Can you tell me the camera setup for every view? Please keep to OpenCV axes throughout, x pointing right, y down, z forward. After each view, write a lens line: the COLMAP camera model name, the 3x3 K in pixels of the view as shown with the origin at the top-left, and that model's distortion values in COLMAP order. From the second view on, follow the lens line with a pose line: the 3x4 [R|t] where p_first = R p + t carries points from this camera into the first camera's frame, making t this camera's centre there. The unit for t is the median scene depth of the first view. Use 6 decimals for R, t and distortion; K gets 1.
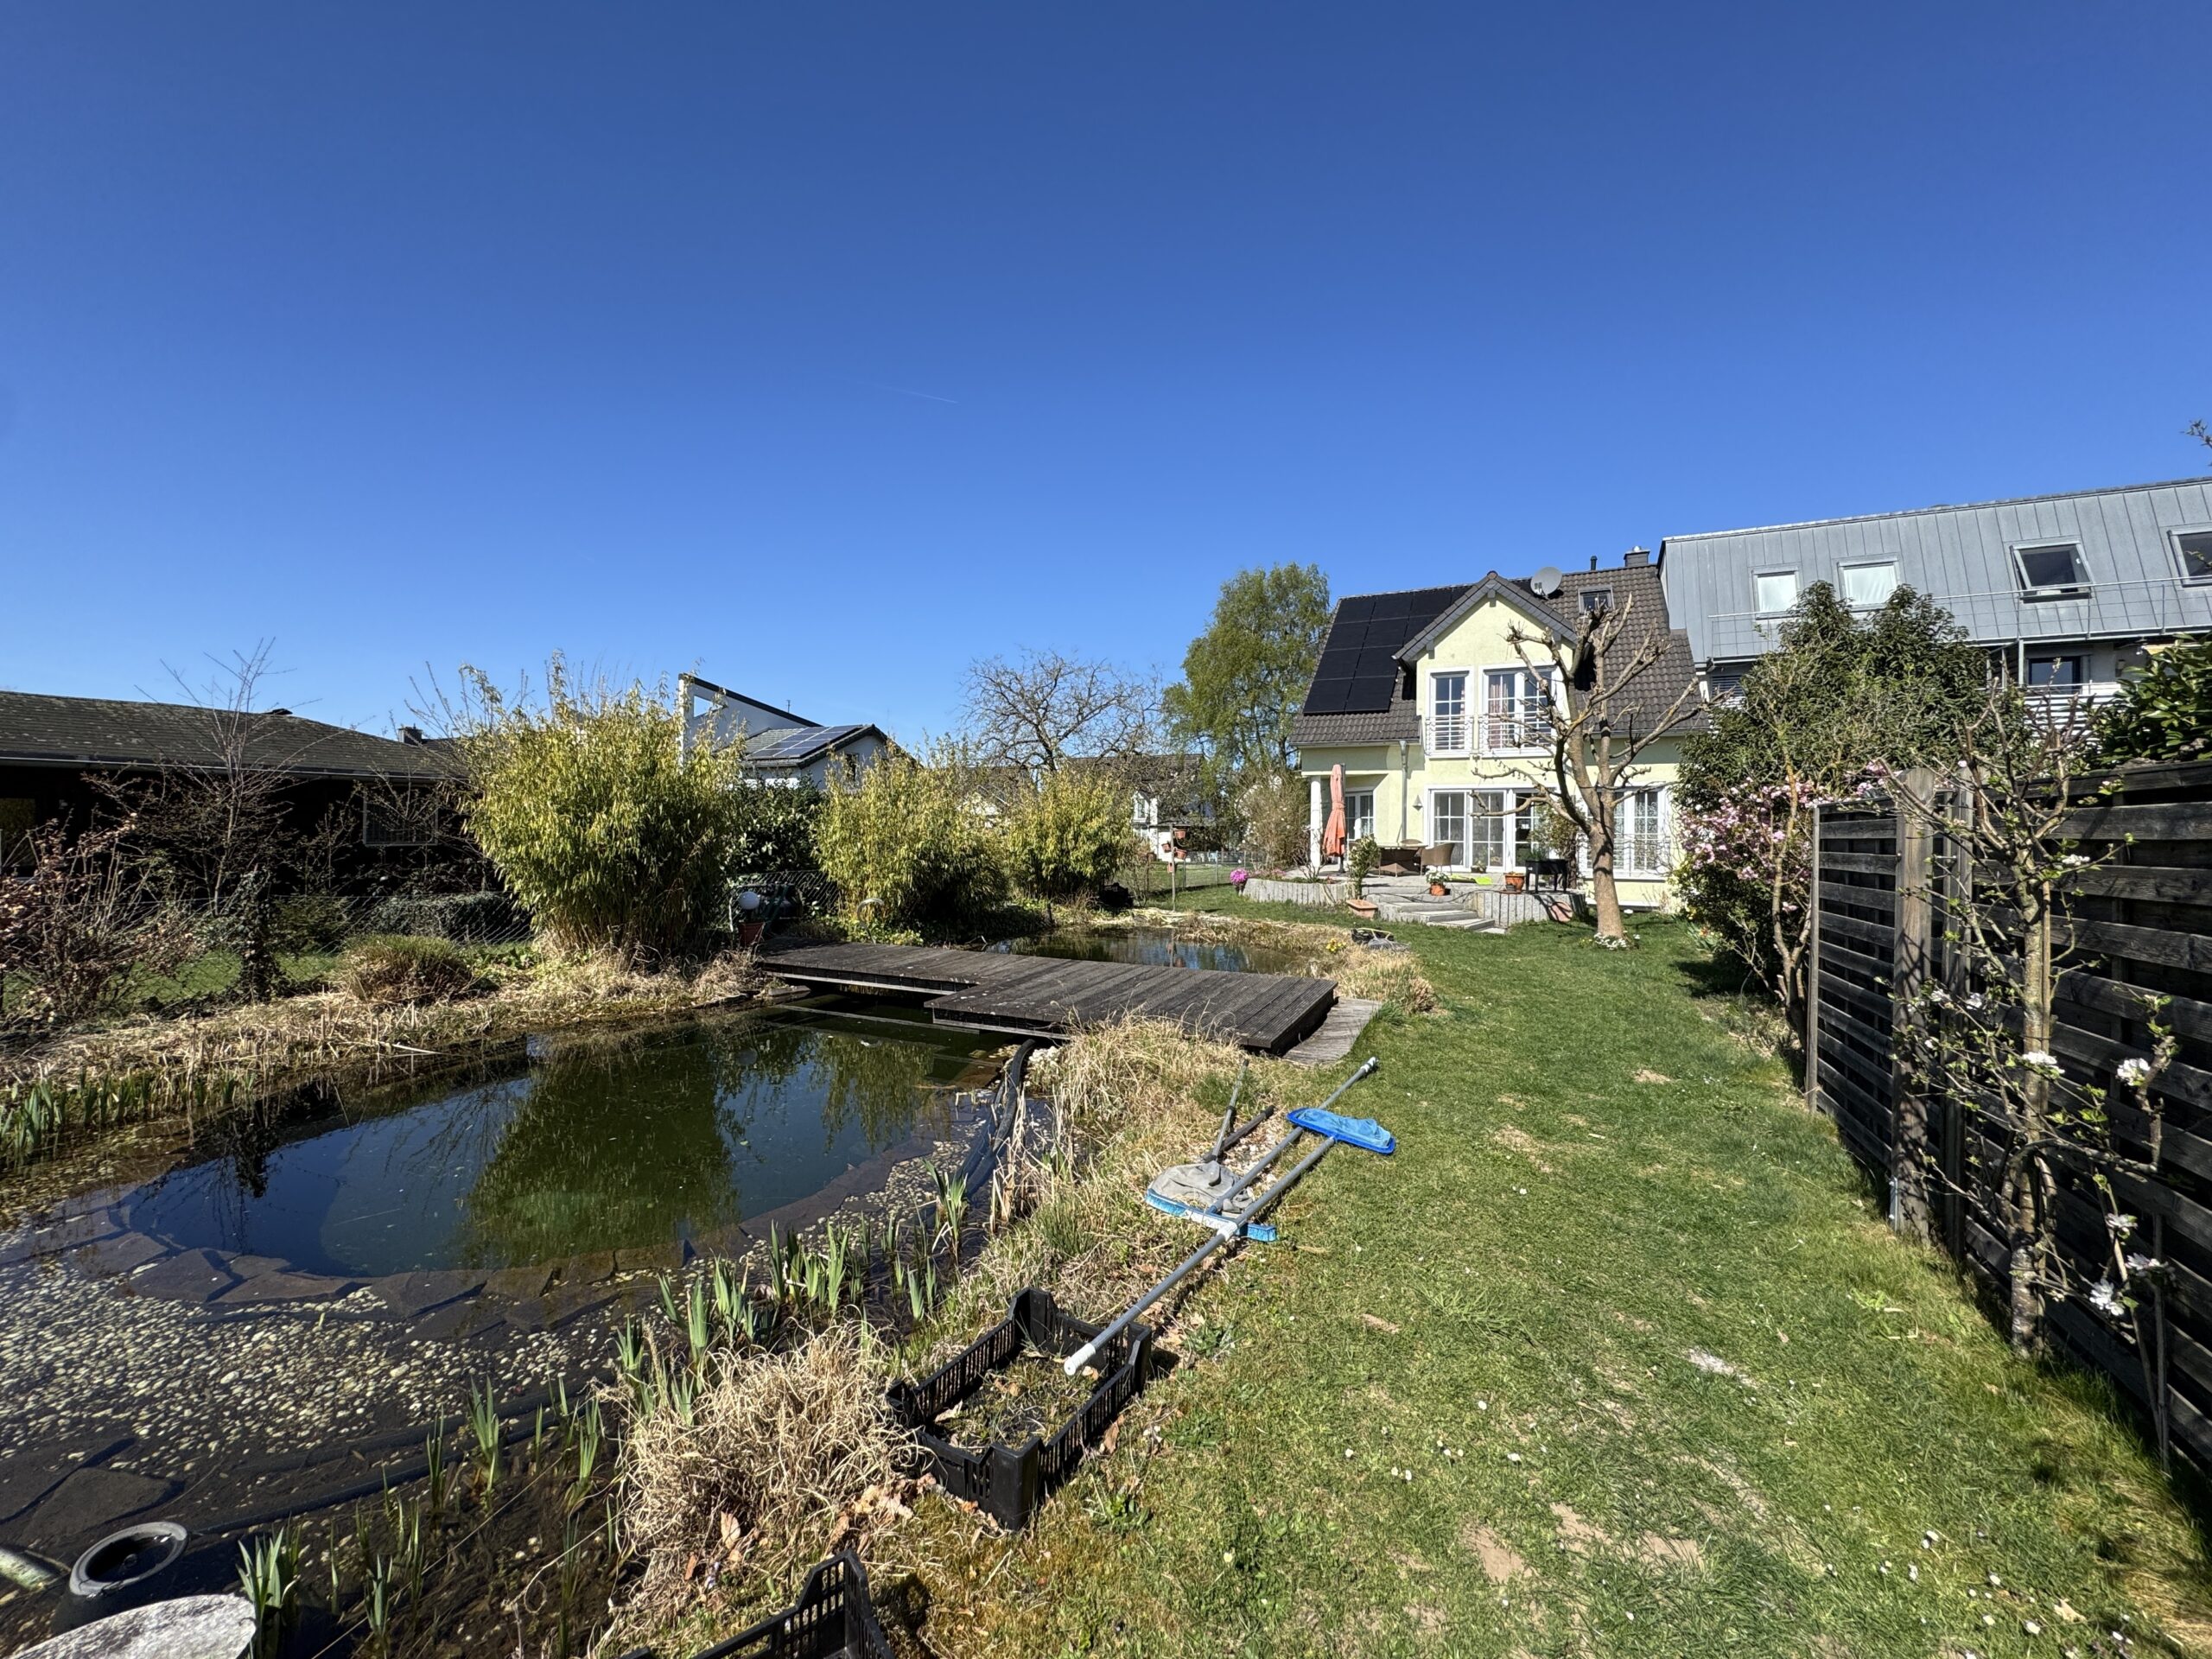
lens RADIAL K [[861.2, 0, 1111.9], [0, 861.2, 825.7], [0, 0, 1]] dist [-0.002781, 0.000341]
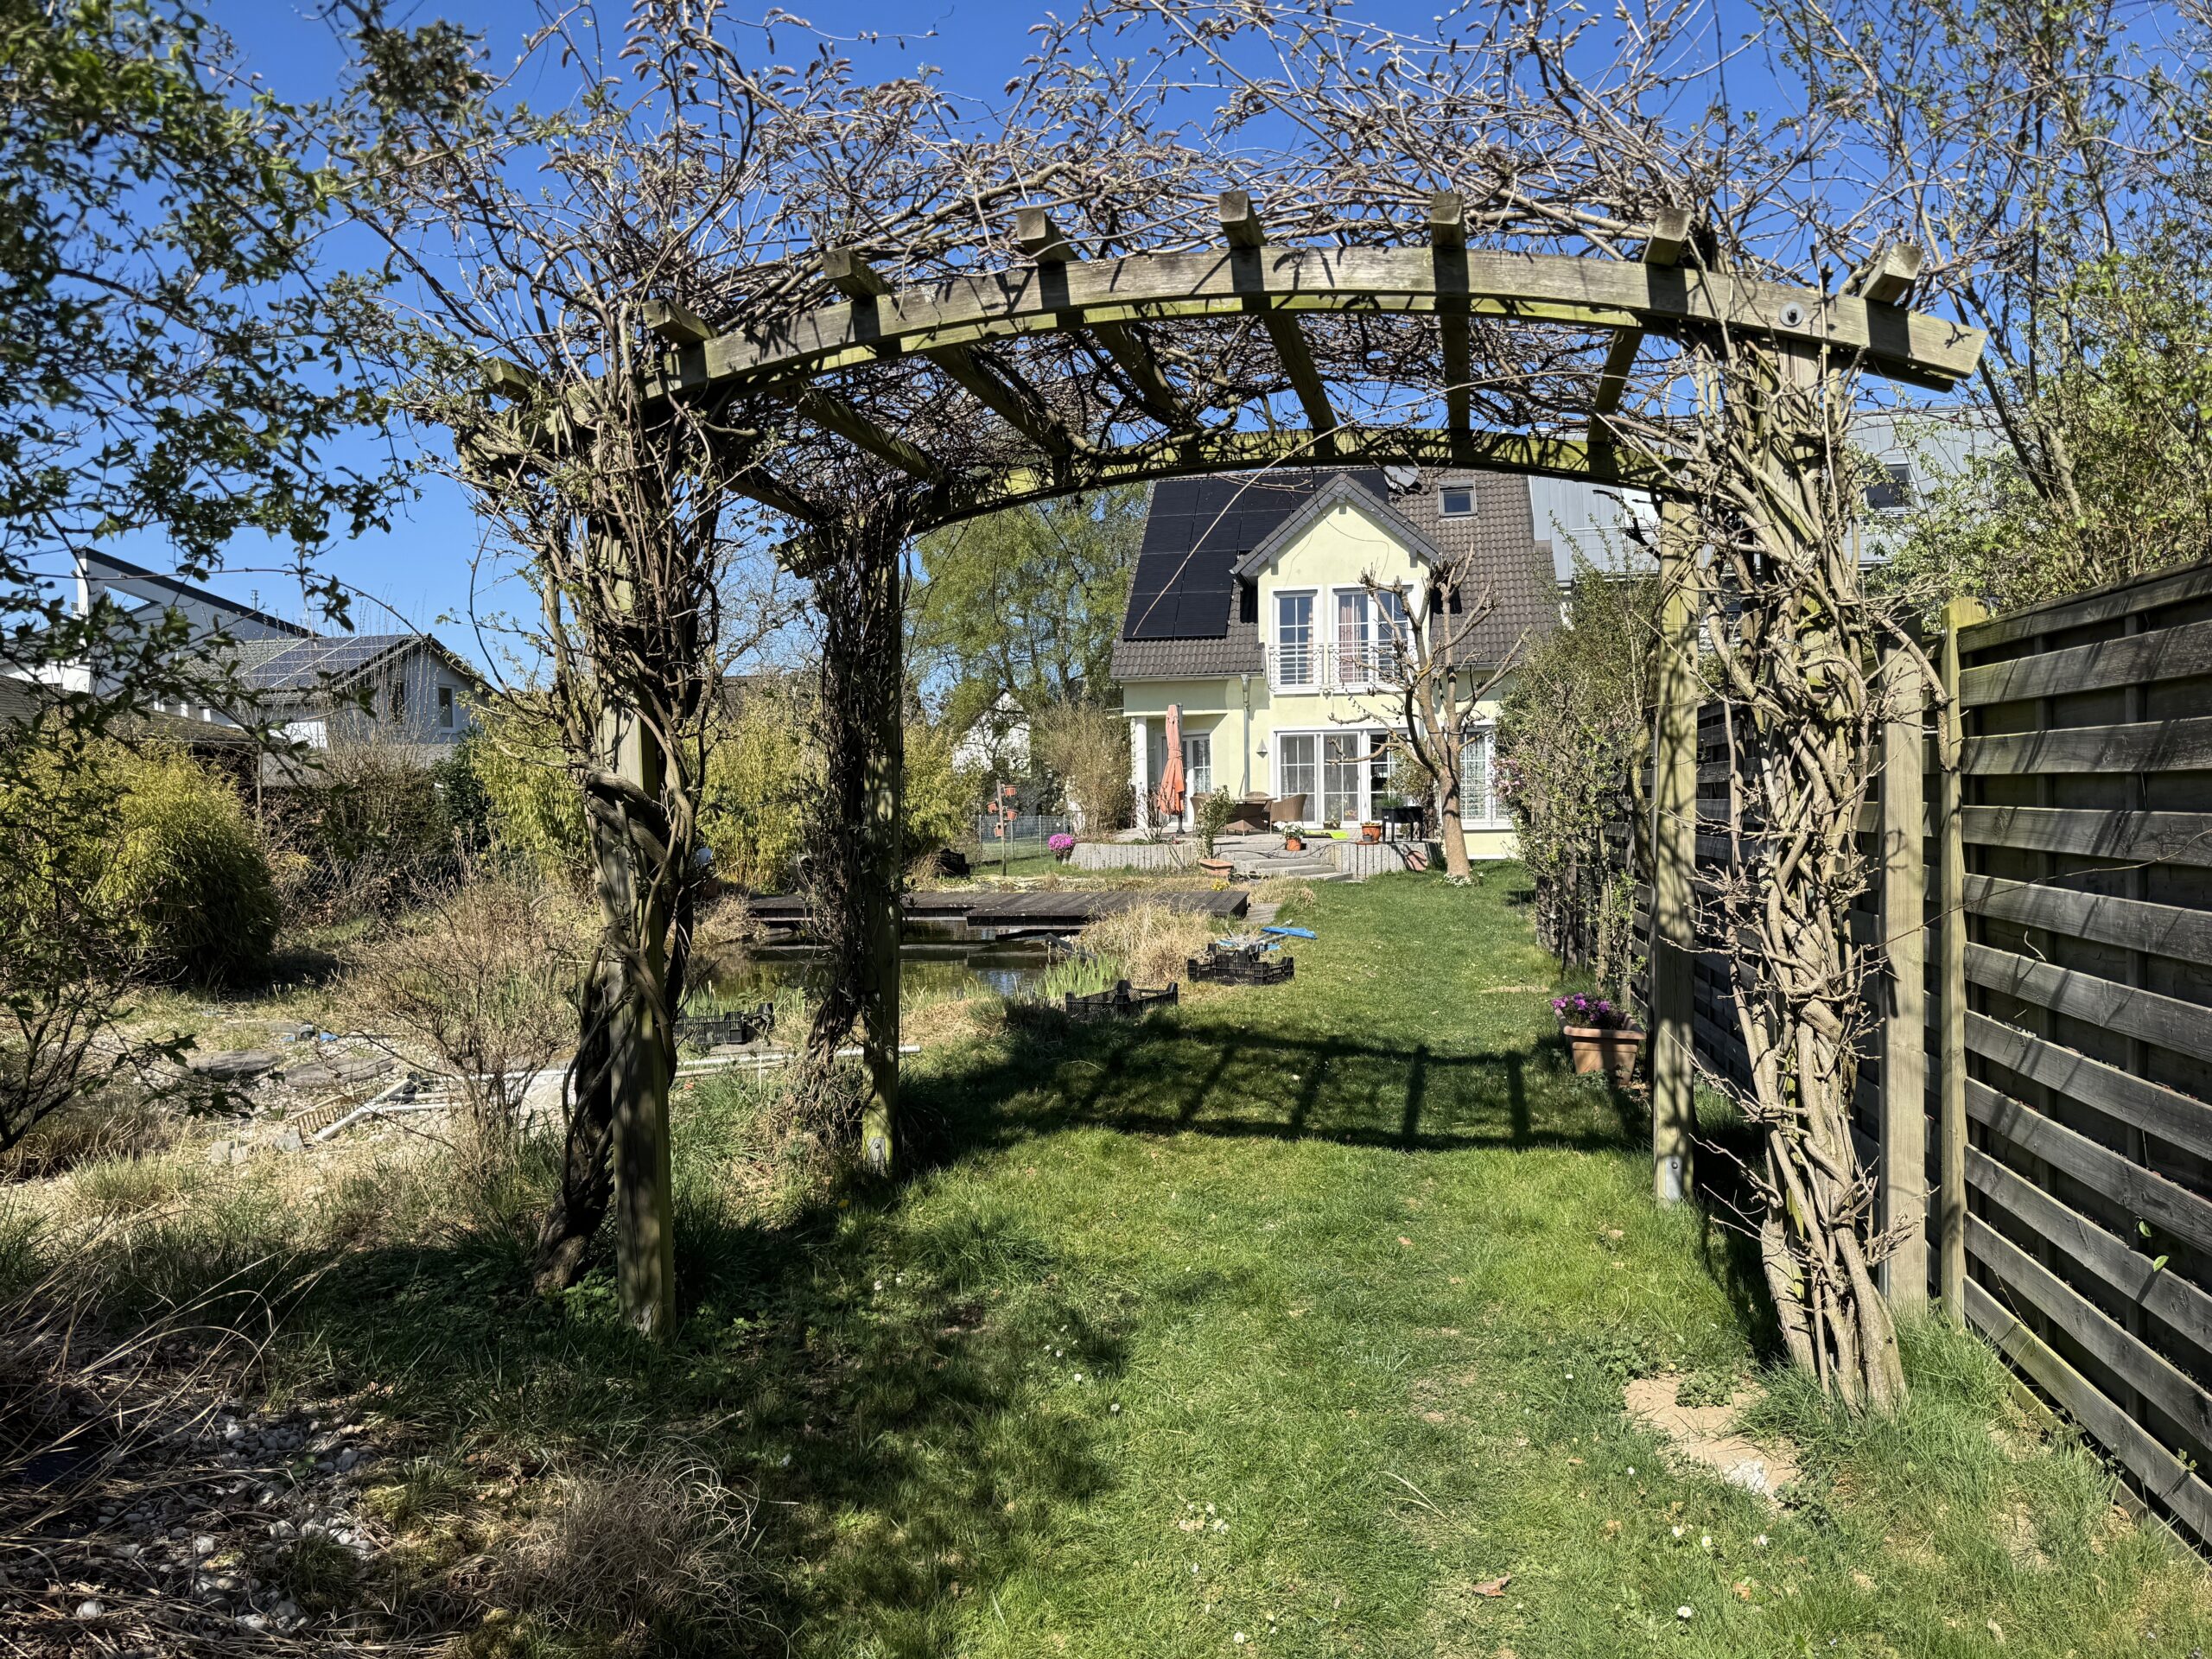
lens RADIAL K [[1547.1, 0, 1106.0], [0, 1547.1, 829.5], [0, 0, 1]] dist [0.114598, -0.002088]
pose [[0.963387, -0.031178, 0.266295, -0.201544], [0.024186, 0.999272, 0.029494, 0.004271], [-0.267021, -0.021973, 0.963440, -0.426469]]
